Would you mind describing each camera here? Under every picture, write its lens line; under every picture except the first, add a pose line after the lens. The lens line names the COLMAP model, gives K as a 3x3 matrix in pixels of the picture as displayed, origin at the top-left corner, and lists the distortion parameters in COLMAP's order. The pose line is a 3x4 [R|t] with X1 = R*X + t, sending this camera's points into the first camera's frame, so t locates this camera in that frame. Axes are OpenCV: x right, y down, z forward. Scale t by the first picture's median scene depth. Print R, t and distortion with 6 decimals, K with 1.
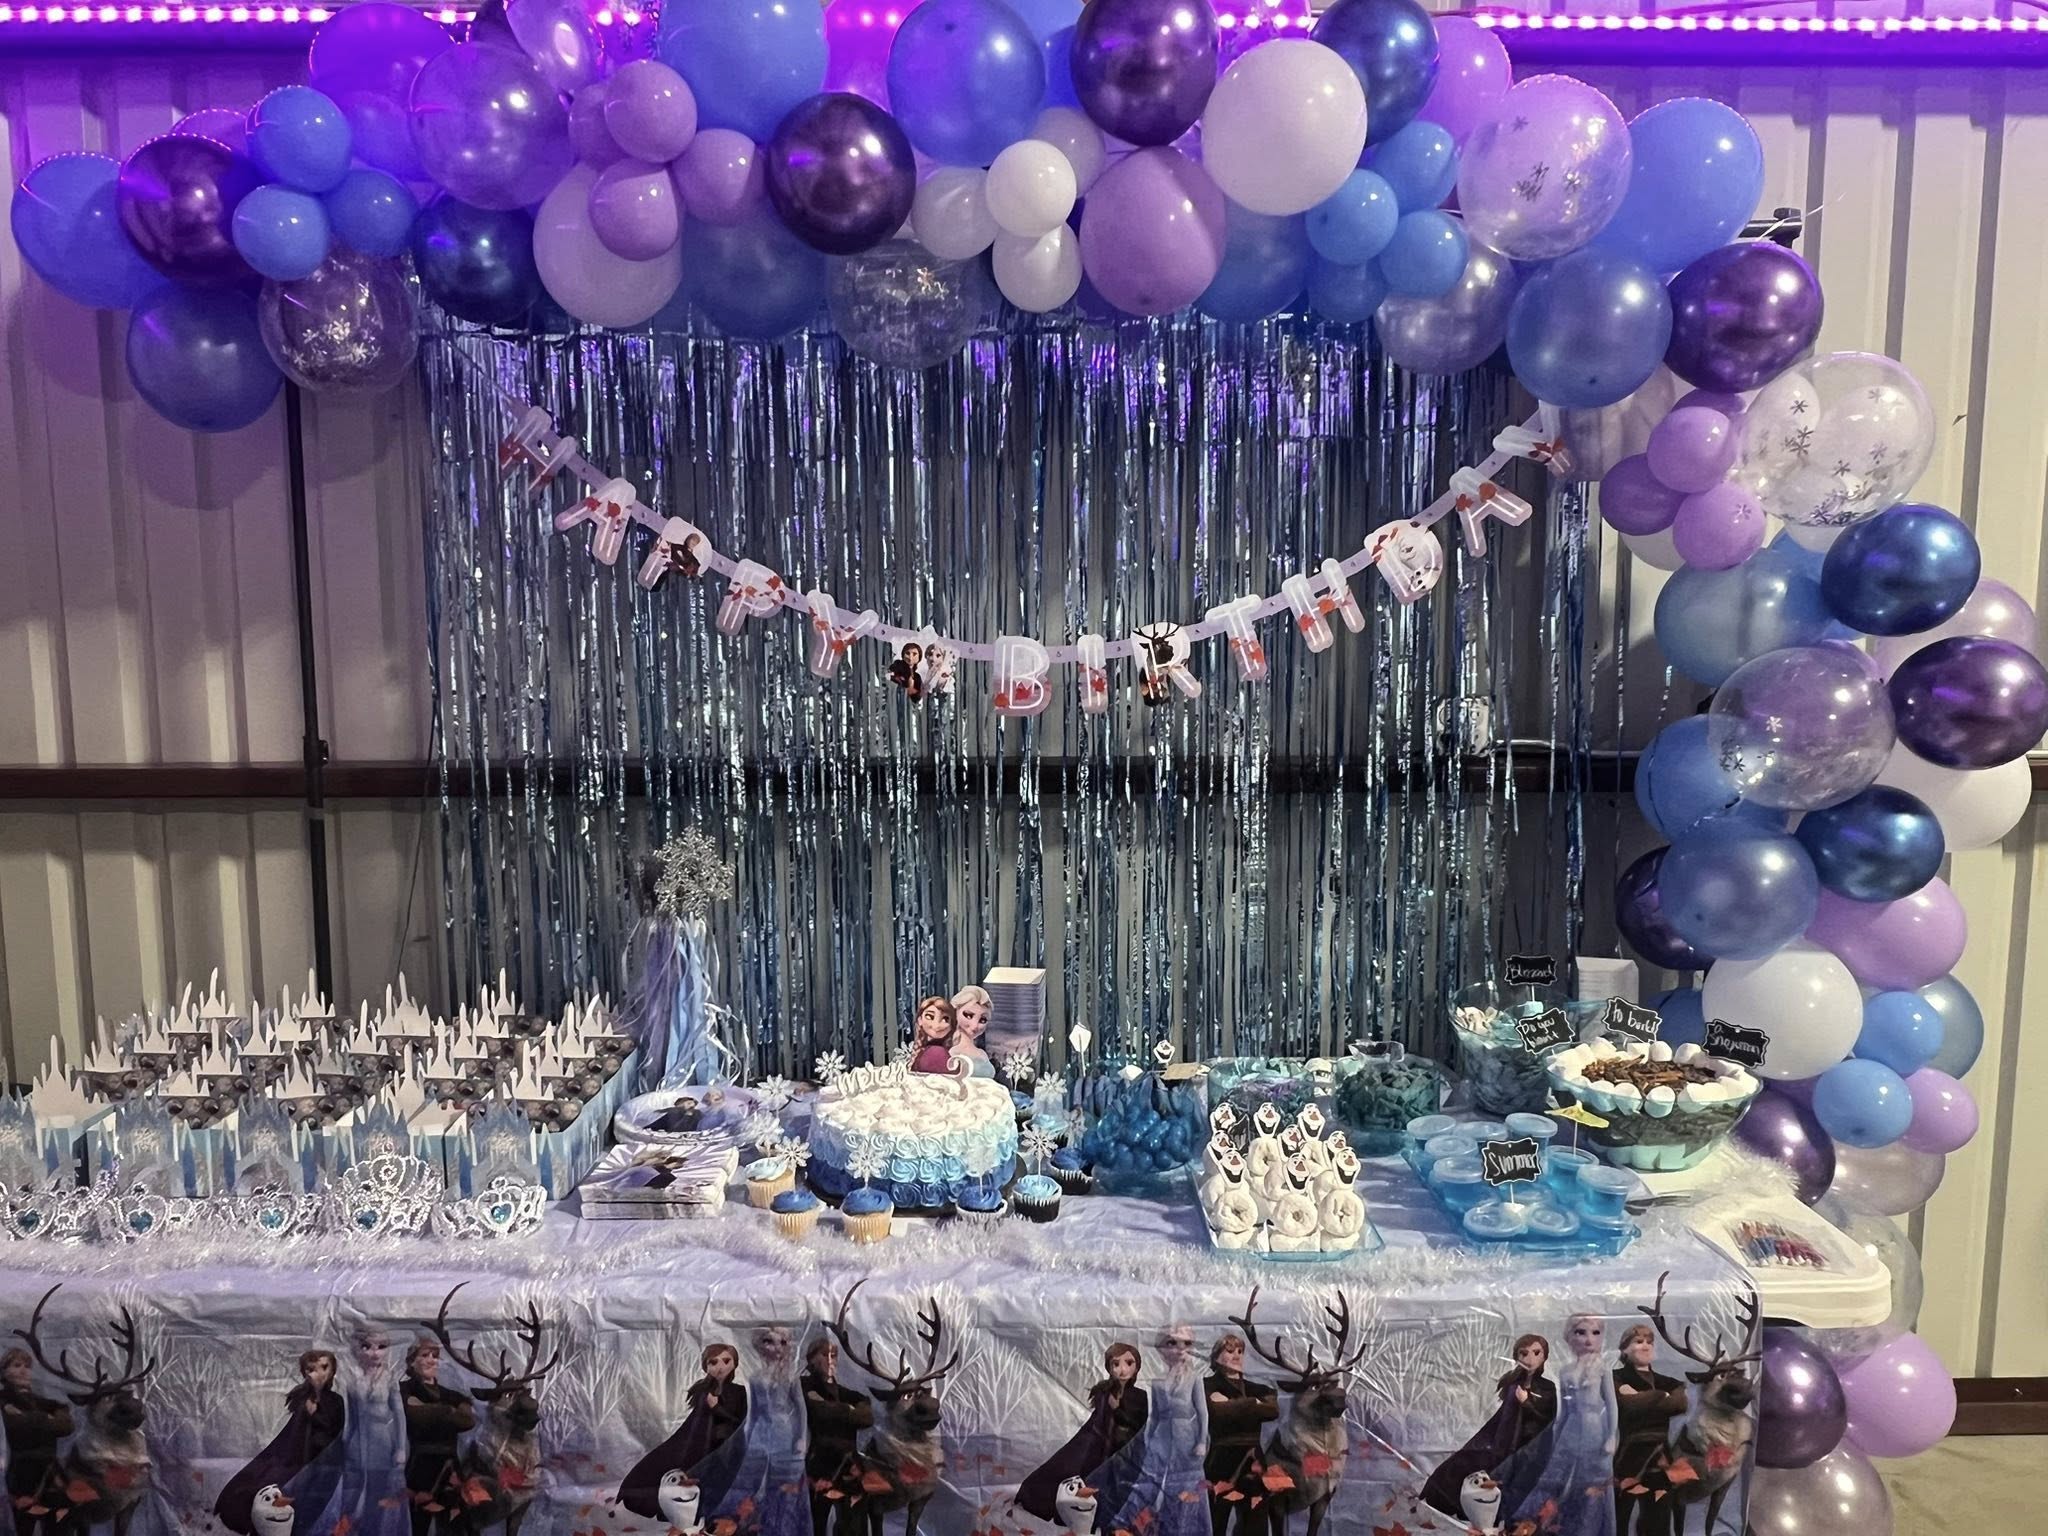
lens RADIAL K [[1456.3, 0, 1023.8], [0, 1456.3, 815.8], [0, 0, 1]] dist [-0.000223, -0.002574]
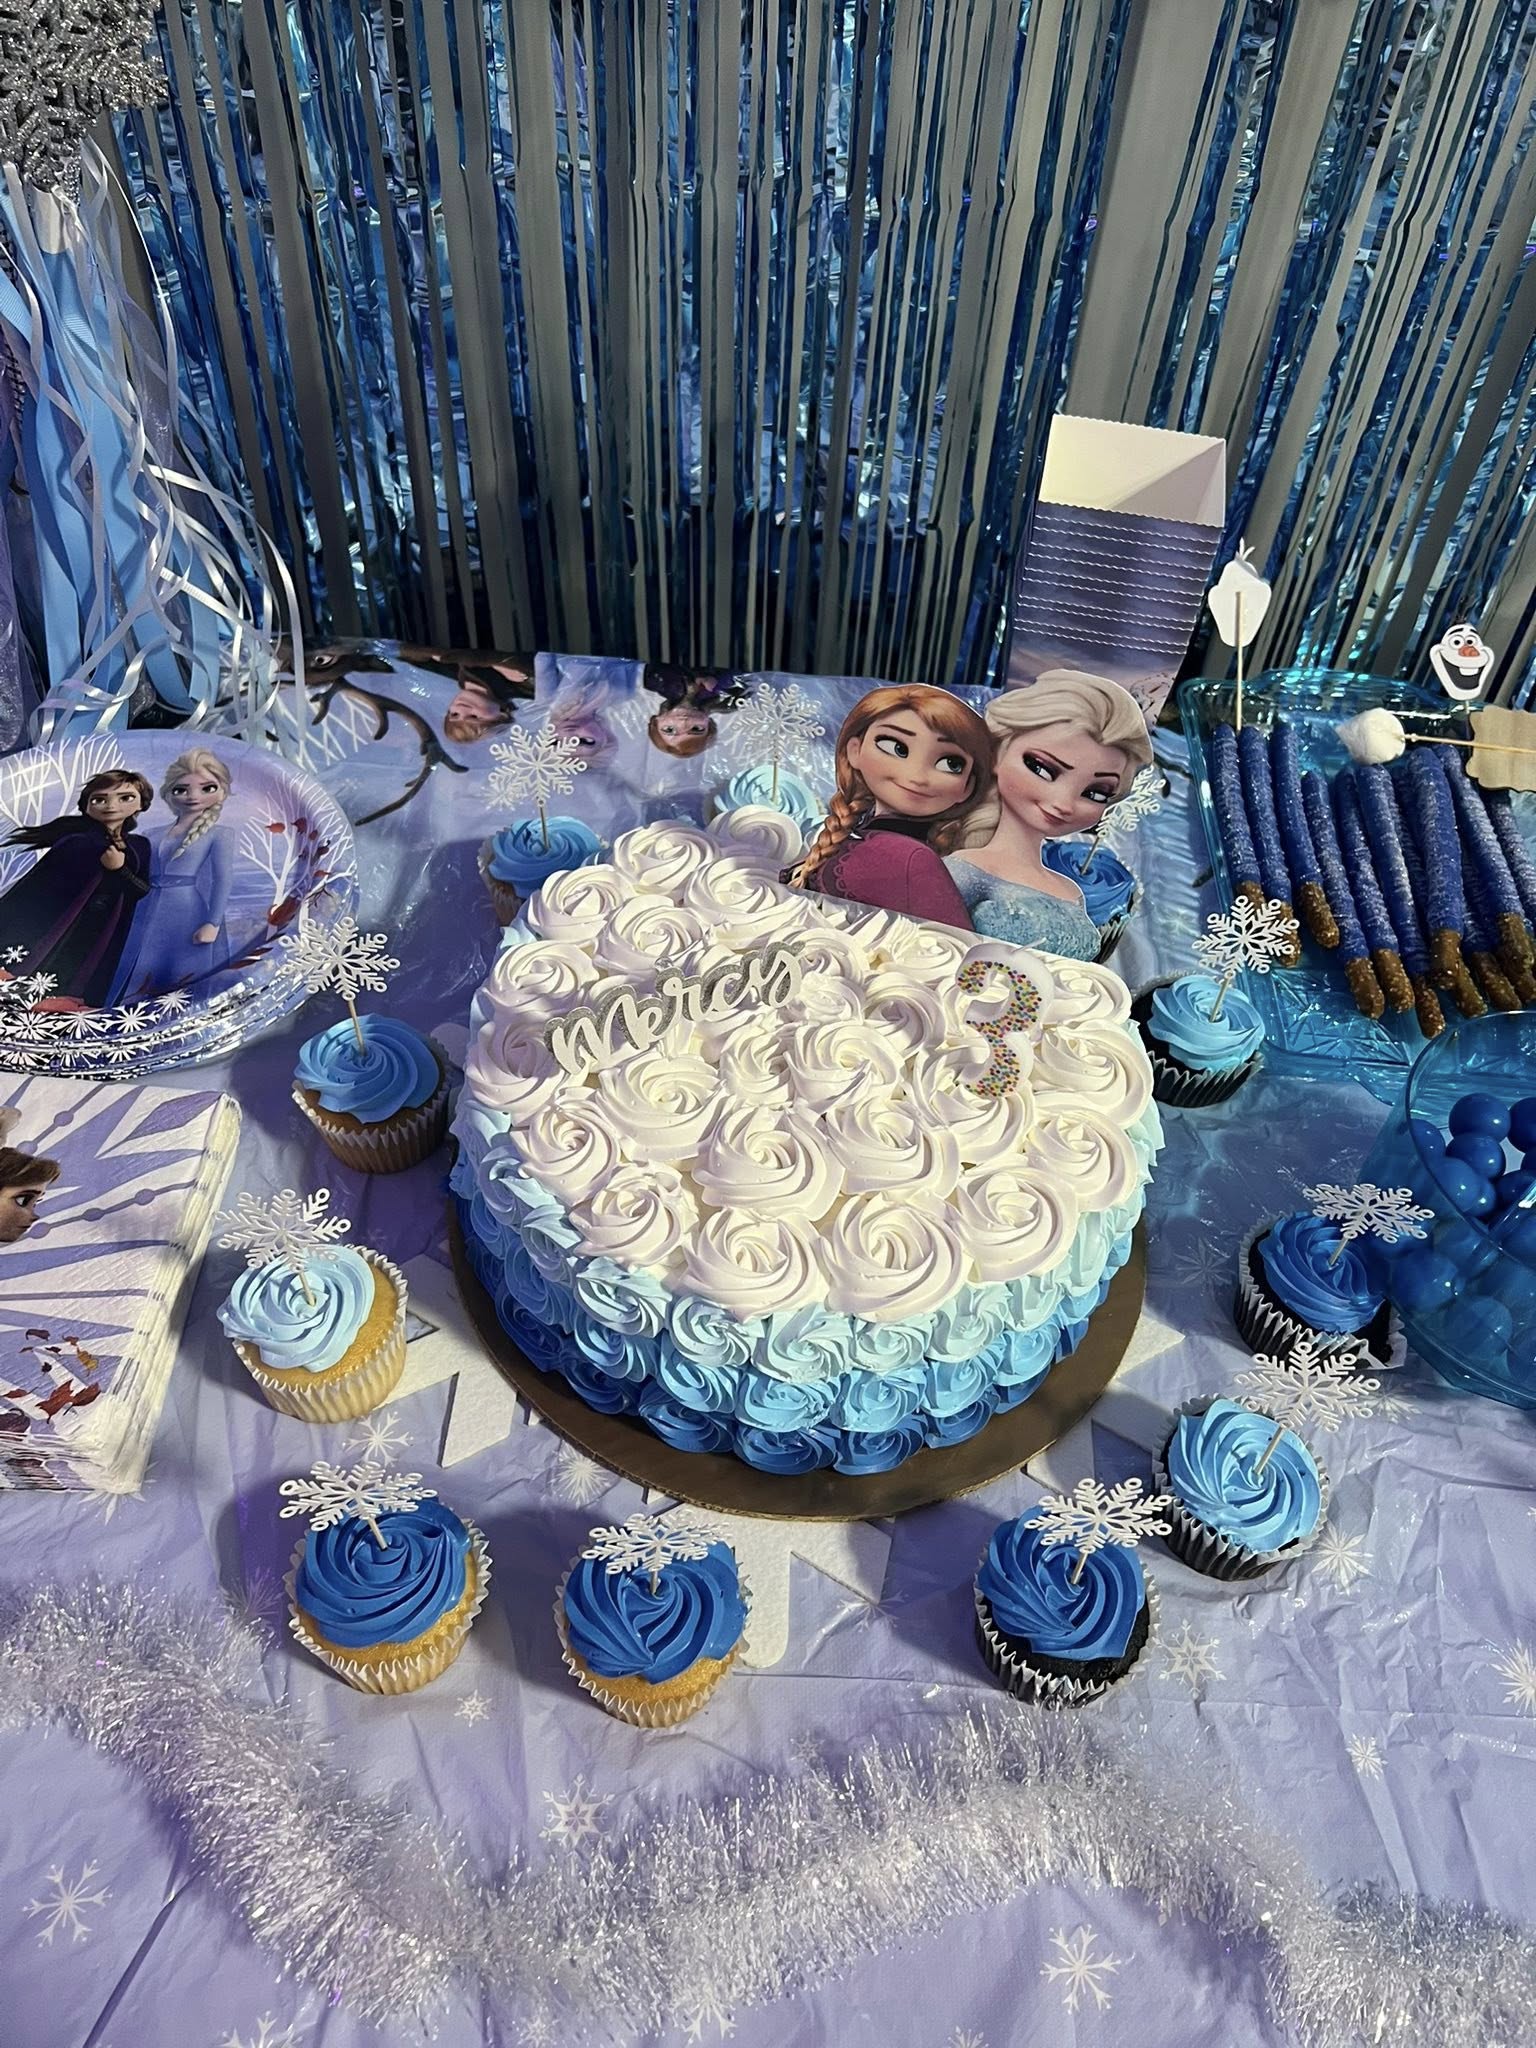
lens RADIAL K [[1544.3, 0, 756.4], [0, 1544.3, 1011.2], [0, 0, 1]] dist [0.051150, -0.072991]
pose [[0.996858, 0.078881, 0.007139, -0.081173], [-0.066138, 0.779429, 0.622990, 0.000285], [0.043578, -0.621505, 0.782197, 0.689610]]
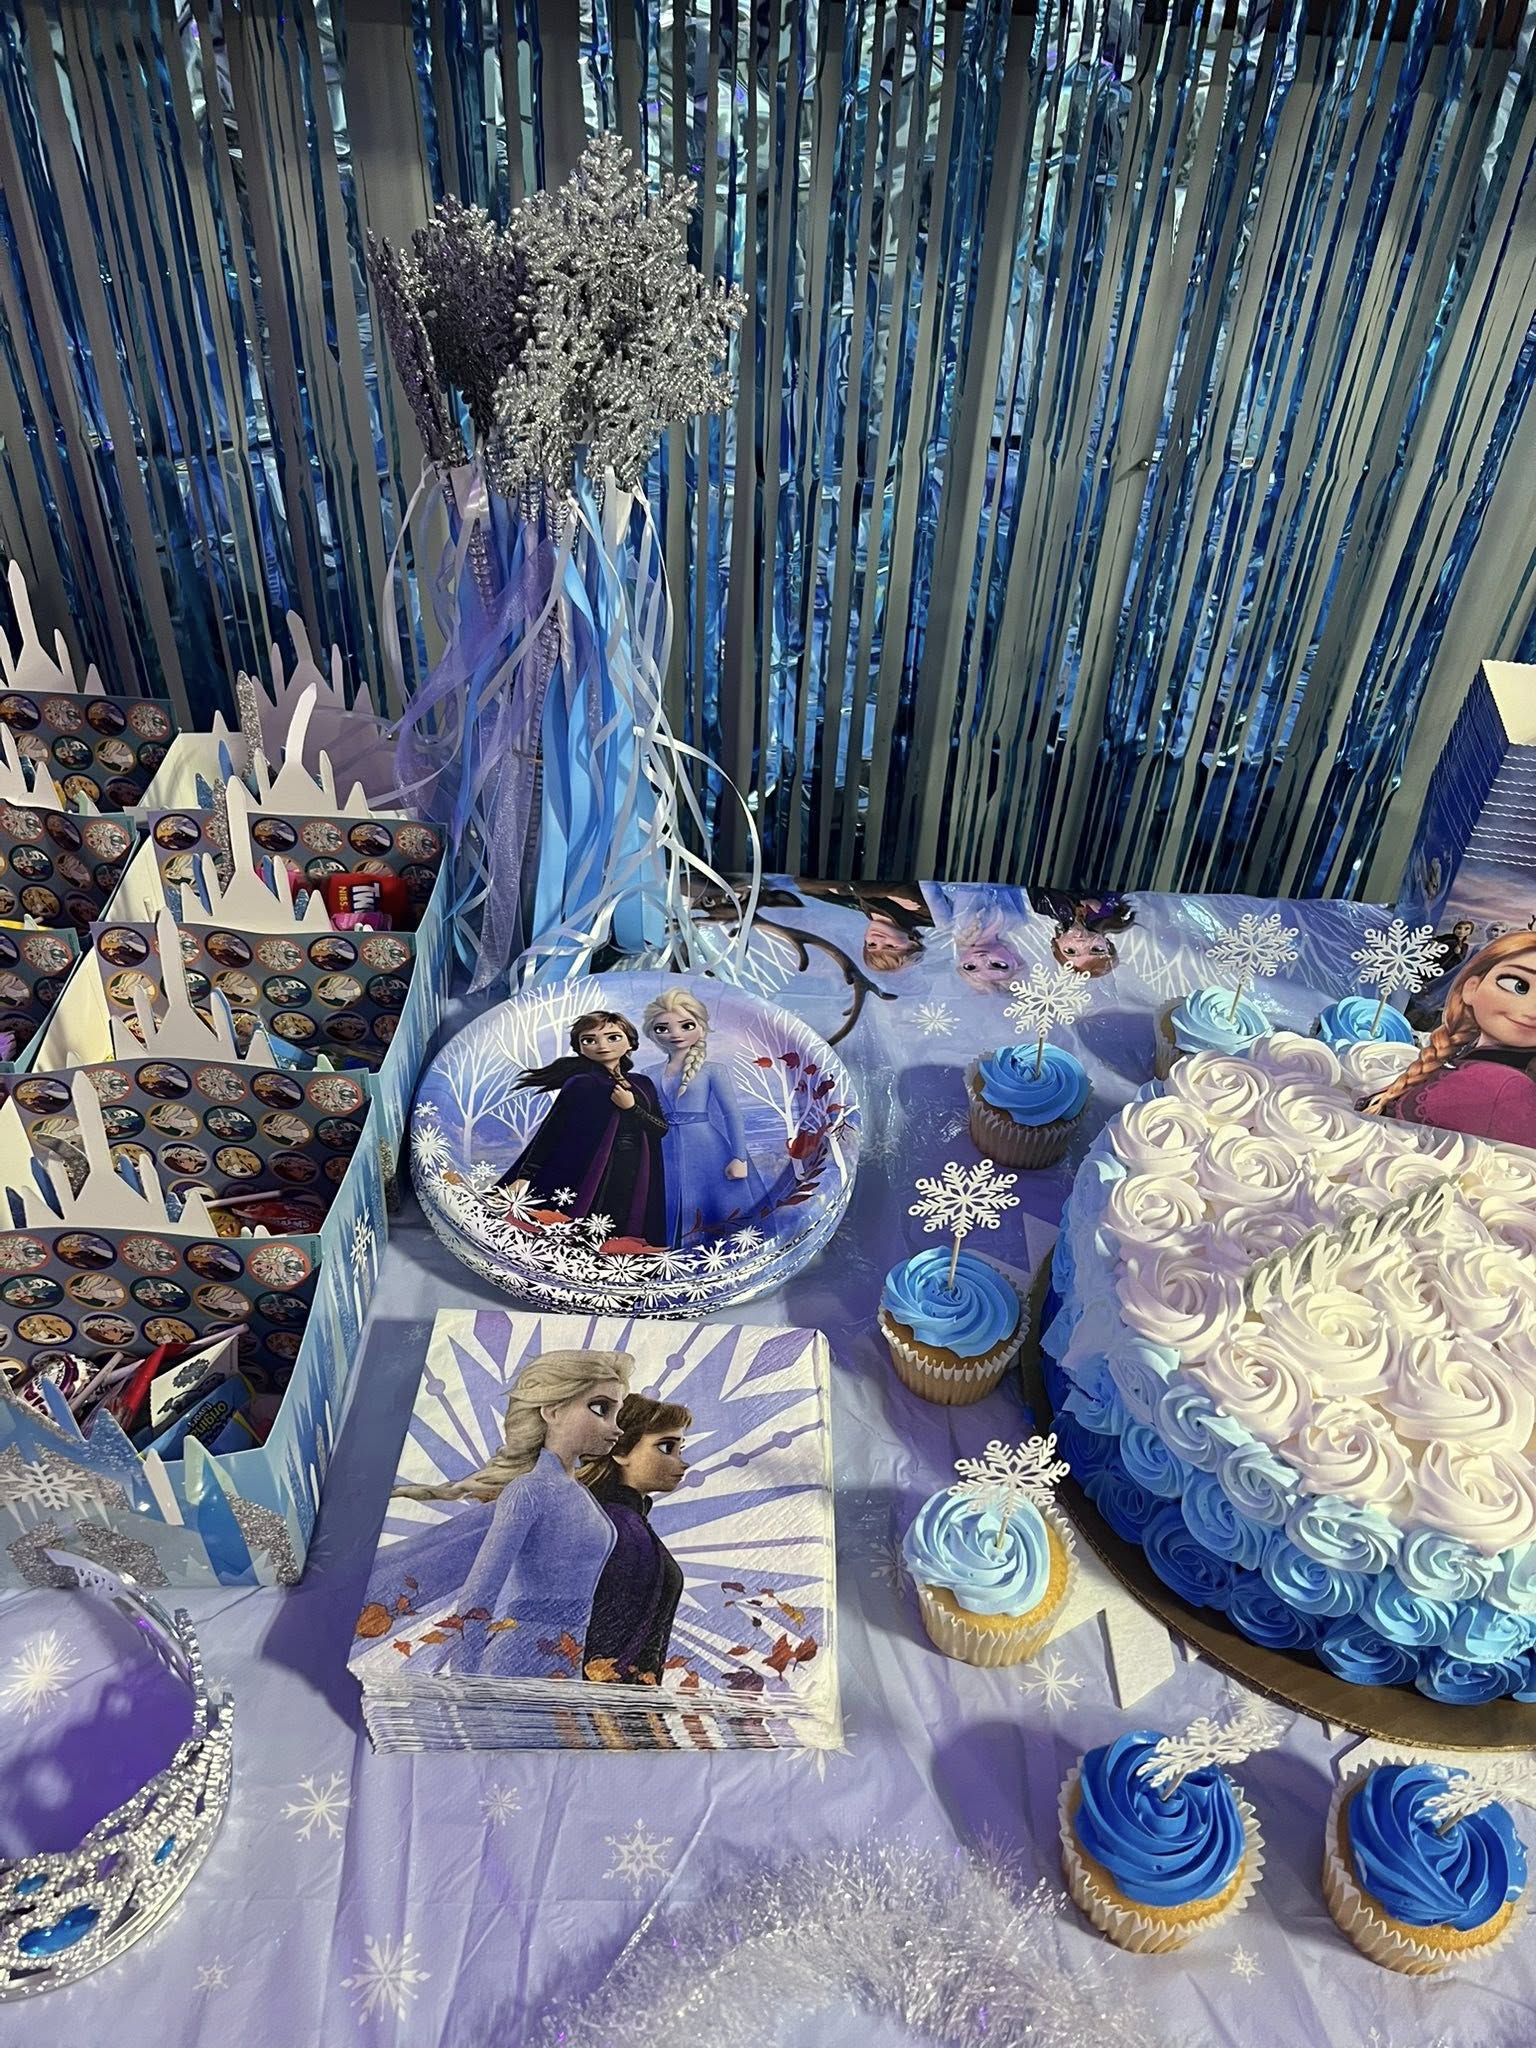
lens RADIAL K [[1501.0, 0, 768.0], [0, 1501.0, 1024.0], [0, 0, 1]] dist [0.058964, -0.090430]
pose [[0.998408, 0.050018, 0.026055, -0.200988], [-0.056172, 0.840721, 0.538547, -0.005475], [0.005032, -0.539153, 0.842193, 0.690690]]
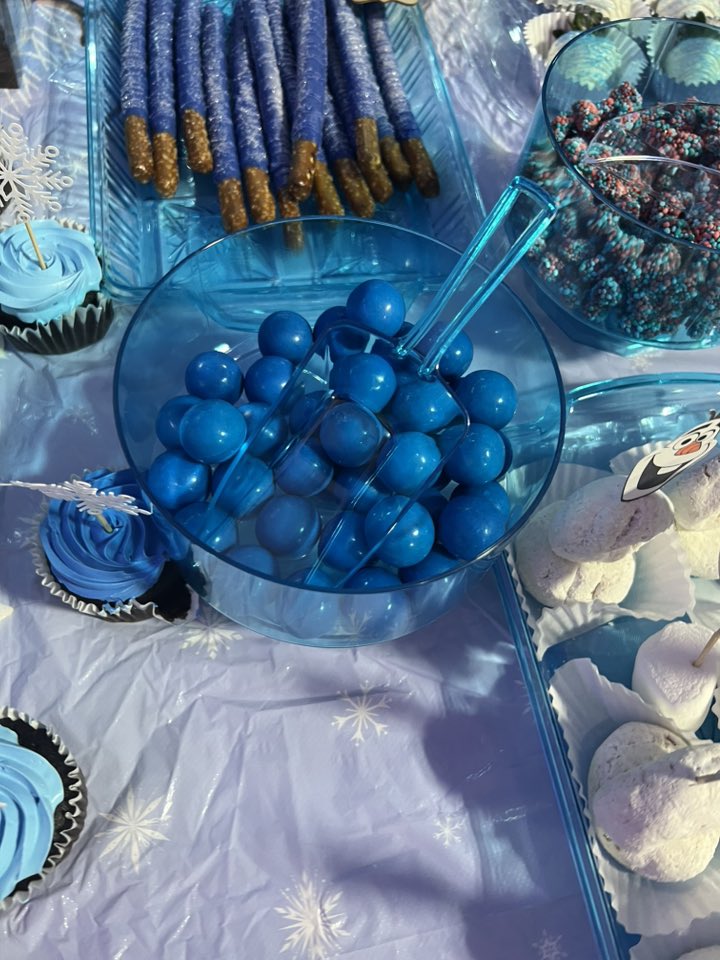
lens RADIAL K [[742.4, 0, 364.3], [0, 742.4, 466.4], [0, 0, 1]] dist [0.026345, -0.052556]
pose [[0.977444, -0.116222, 0.176342, 0.051340], [-0.080436, 0.567179, 0.819658, 0.091182], [-0.195279, -0.815353, 0.545037, 0.818647]]
